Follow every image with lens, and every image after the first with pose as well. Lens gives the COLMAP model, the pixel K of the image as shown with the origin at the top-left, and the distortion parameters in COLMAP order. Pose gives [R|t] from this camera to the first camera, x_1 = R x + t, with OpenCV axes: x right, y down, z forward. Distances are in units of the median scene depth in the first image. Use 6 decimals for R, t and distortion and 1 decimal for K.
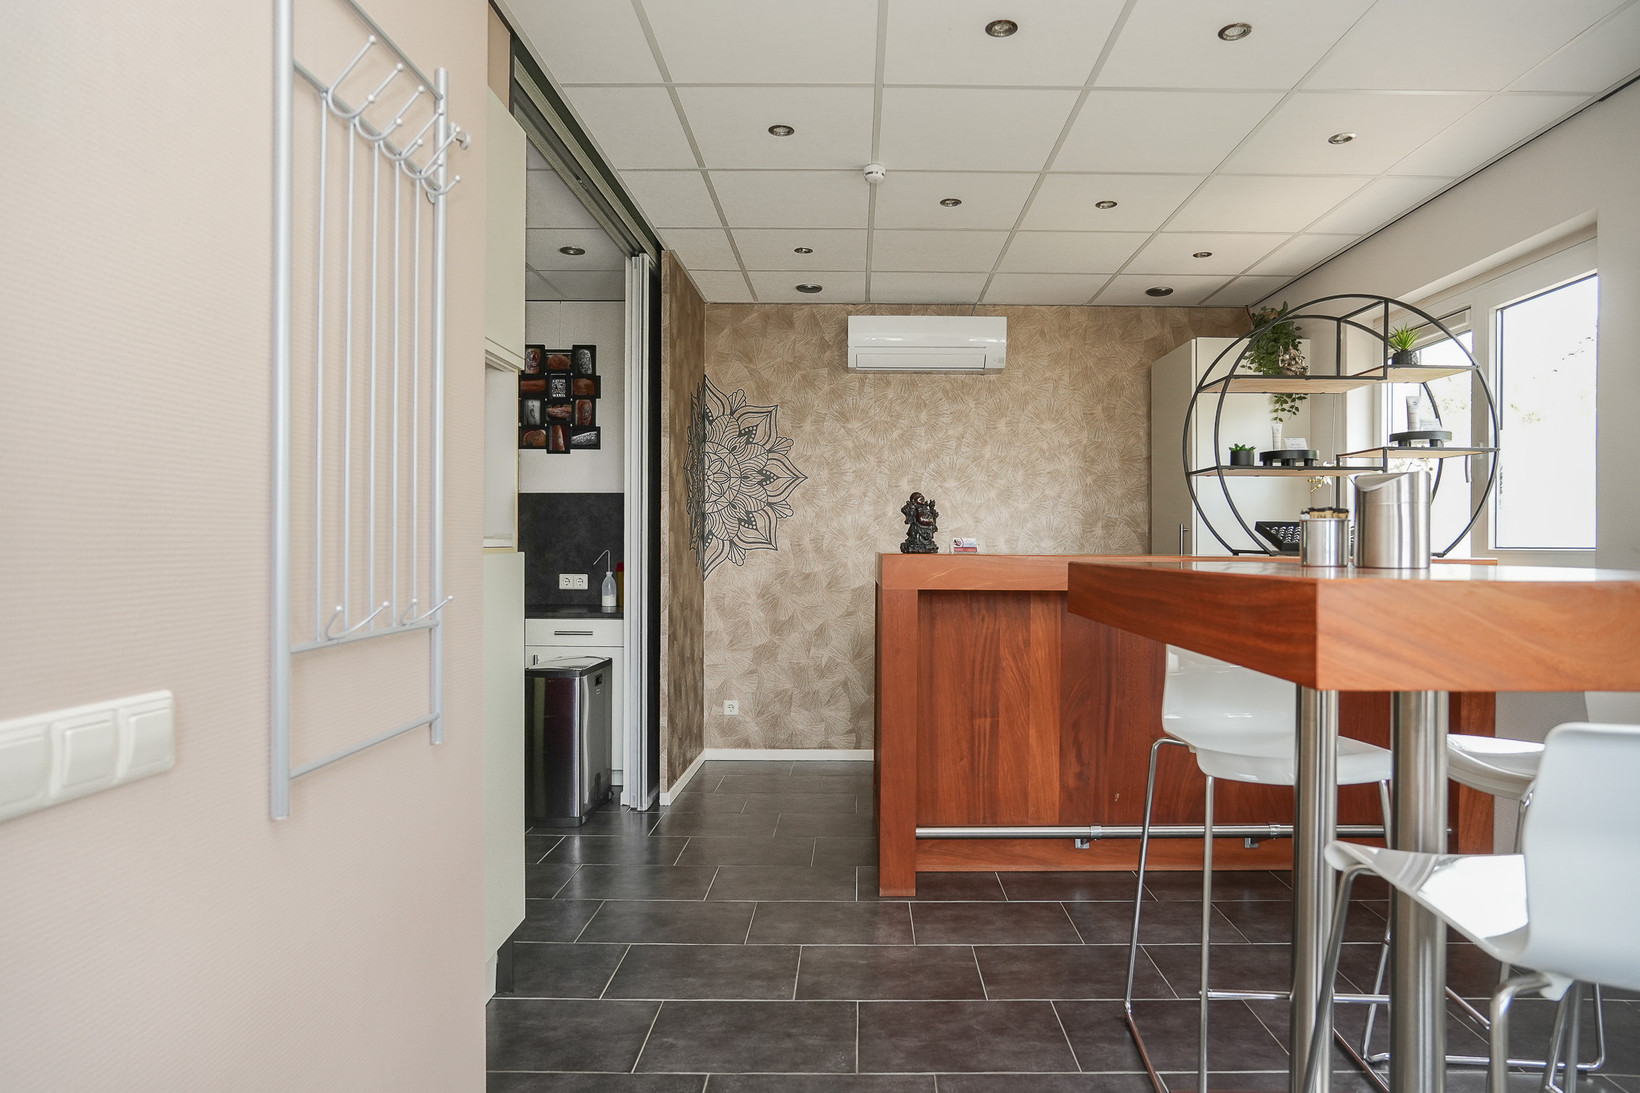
lens RADIAL K [[941.8, 0, 819.6], [0, 941.8, 549.2], [0, 0, 1]] dist [-0.025611, 0.008848]
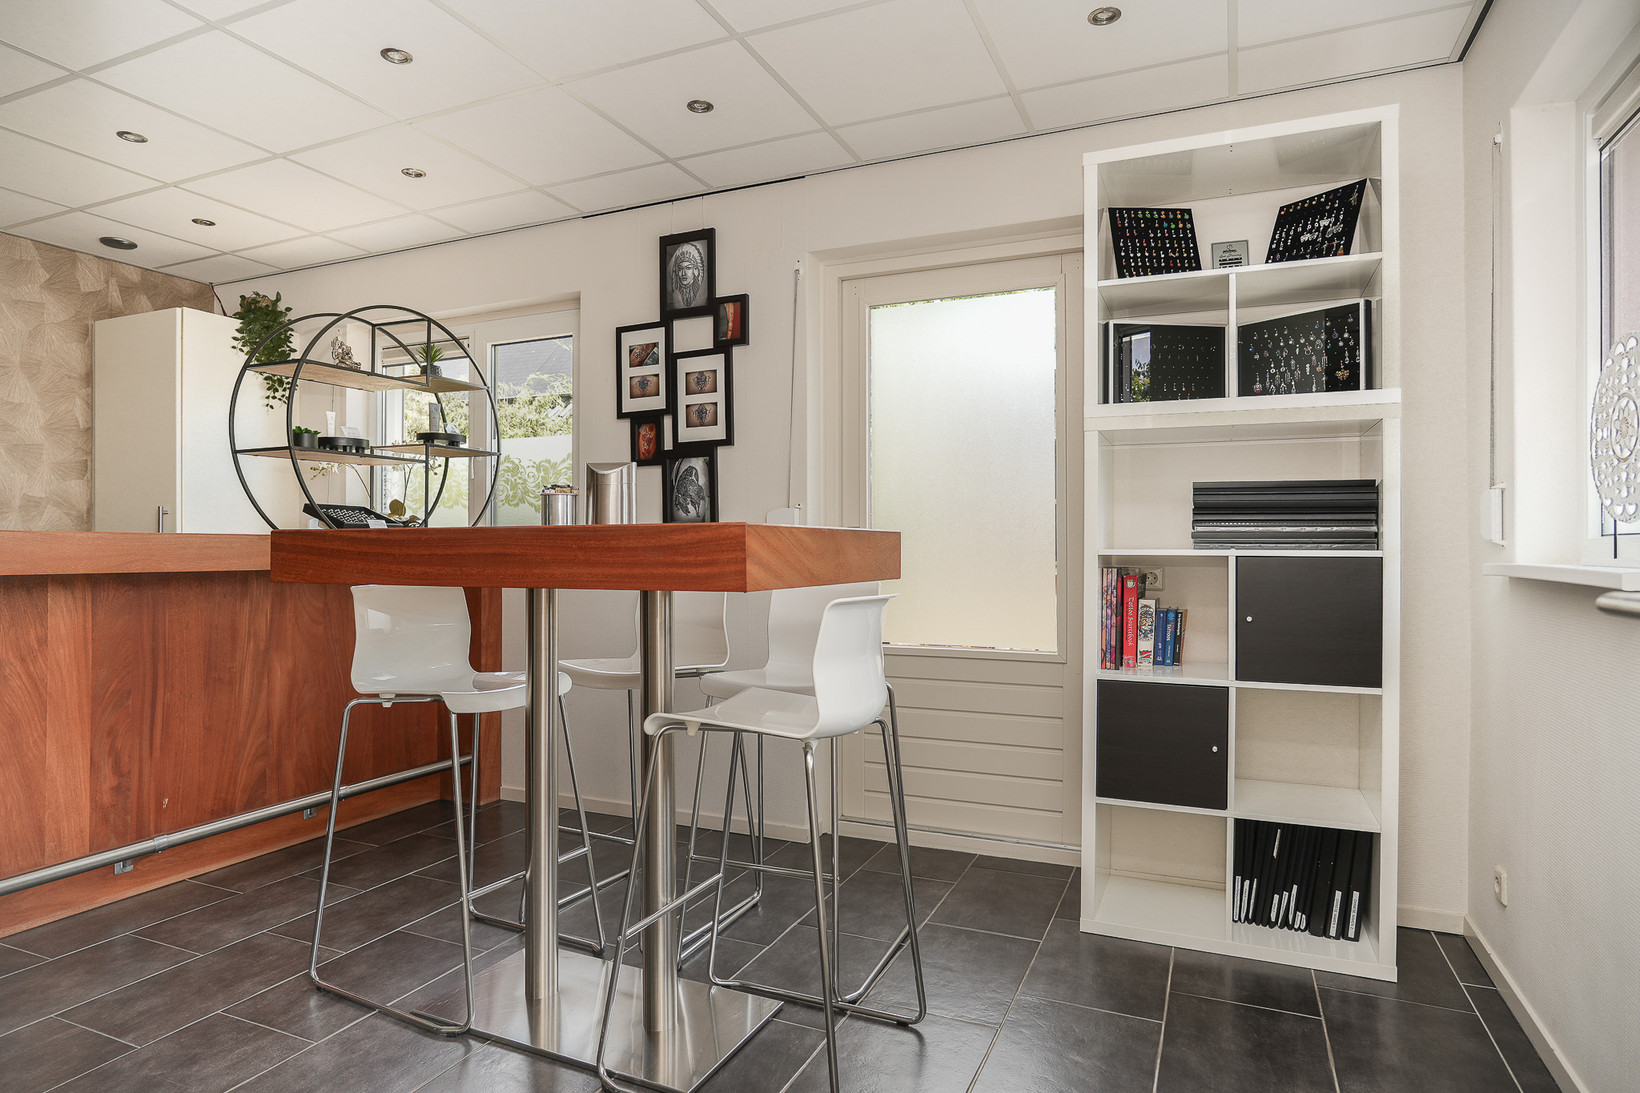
lens RADIAL K [[941.8, 0, 814.4], [0, 941.8, 541.6], [0, 0, 1]] dist [-0.025611, 0.008848]
pose [[0.390914, 0.005943, 0.920408, -0.261760], [0.004094, 0.999958, -0.008196, 0.023629], [-0.920418, 0.006972, 0.390873, 0.076476]]
